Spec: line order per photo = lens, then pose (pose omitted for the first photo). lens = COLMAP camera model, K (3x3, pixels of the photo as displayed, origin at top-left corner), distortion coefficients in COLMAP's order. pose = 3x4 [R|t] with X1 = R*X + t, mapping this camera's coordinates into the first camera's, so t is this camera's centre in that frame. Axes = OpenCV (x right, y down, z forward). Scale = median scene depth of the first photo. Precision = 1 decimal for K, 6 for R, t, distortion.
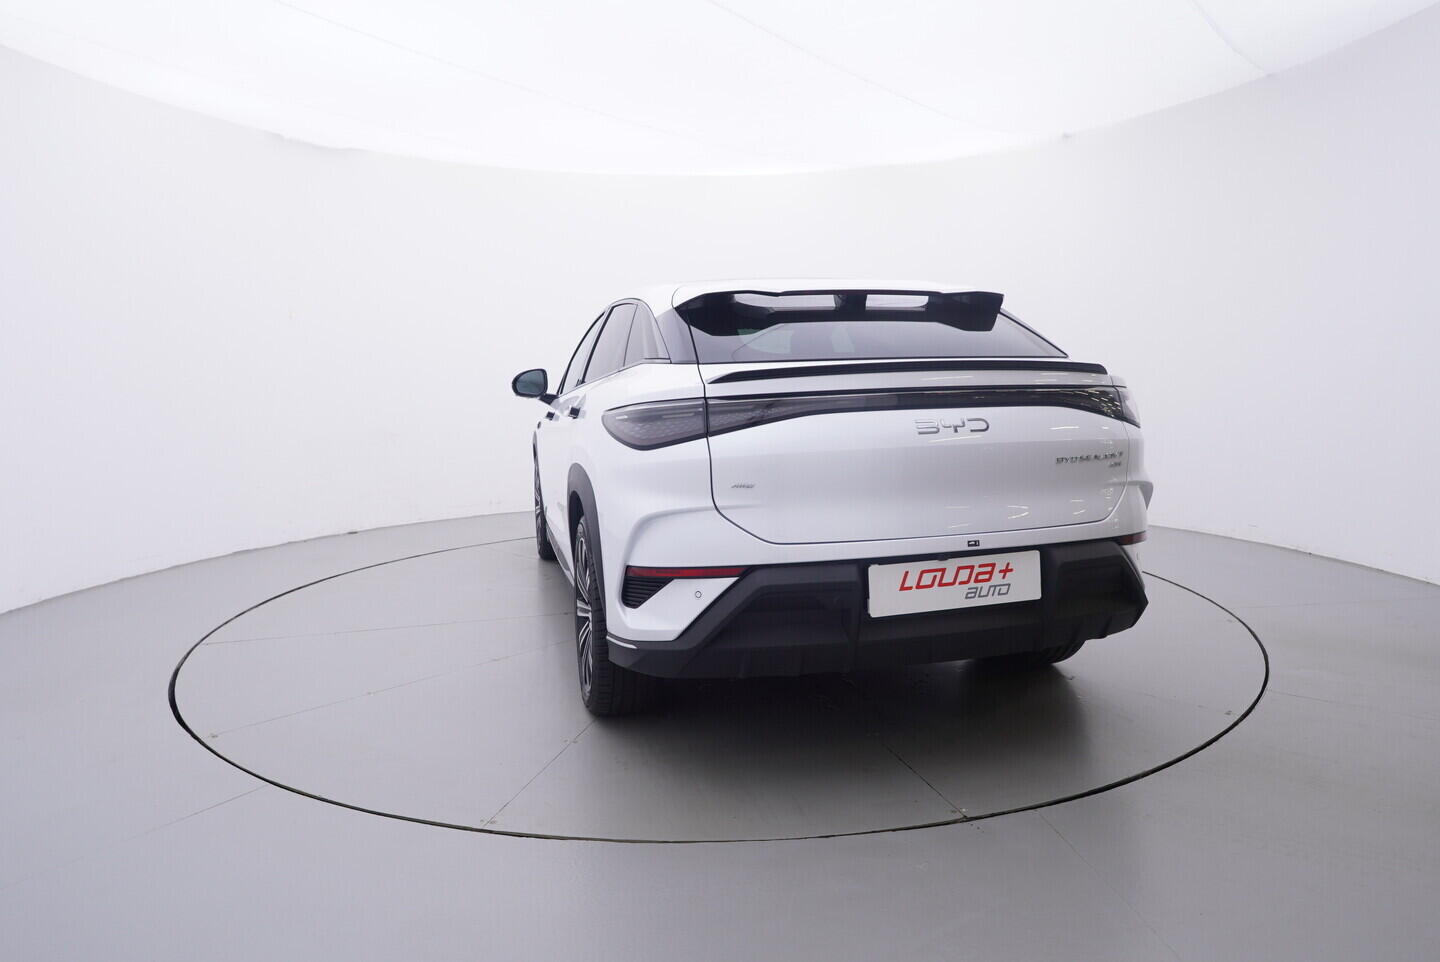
lens RADIAL K [[914.5, 0, 718.3], [0, 914.5, 466.5], [0, 0, 1]] dist [0.001333, 0.002553]
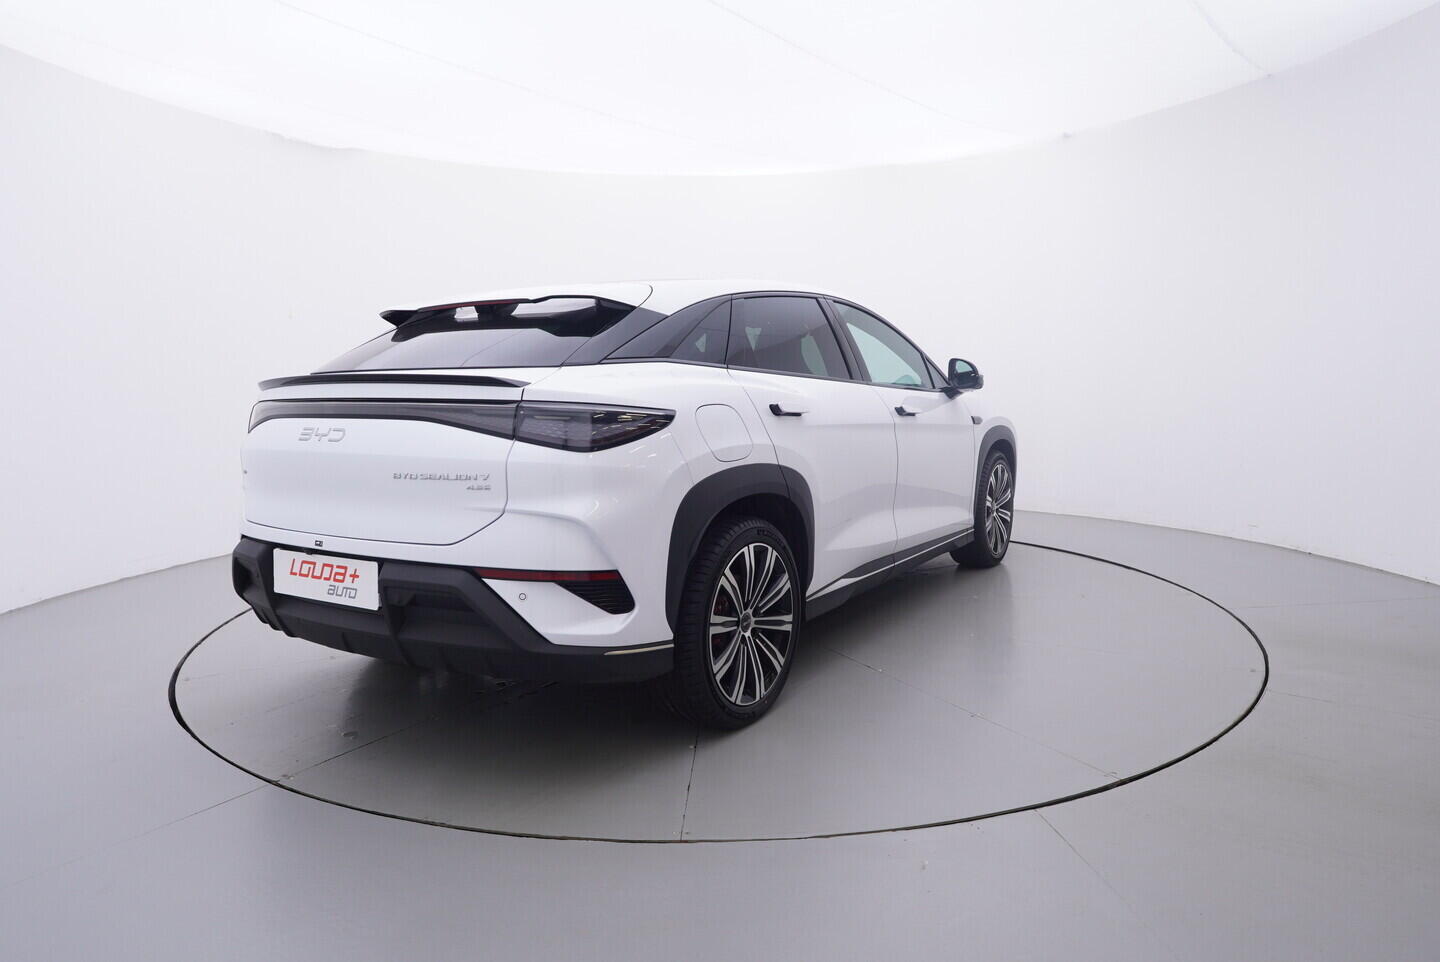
lens RADIAL K [[914.5, 0, 729.0], [0, 914.5, 443.5], [0, 0, 1]] dist [0.001333, 0.002553]
pose [[0.656548, 0.066684, -0.751331, 1.376116], [-0.062970, 0.997453, 0.033503, -0.099796], [0.751651, 0.025315, 0.659075, 0.629471]]
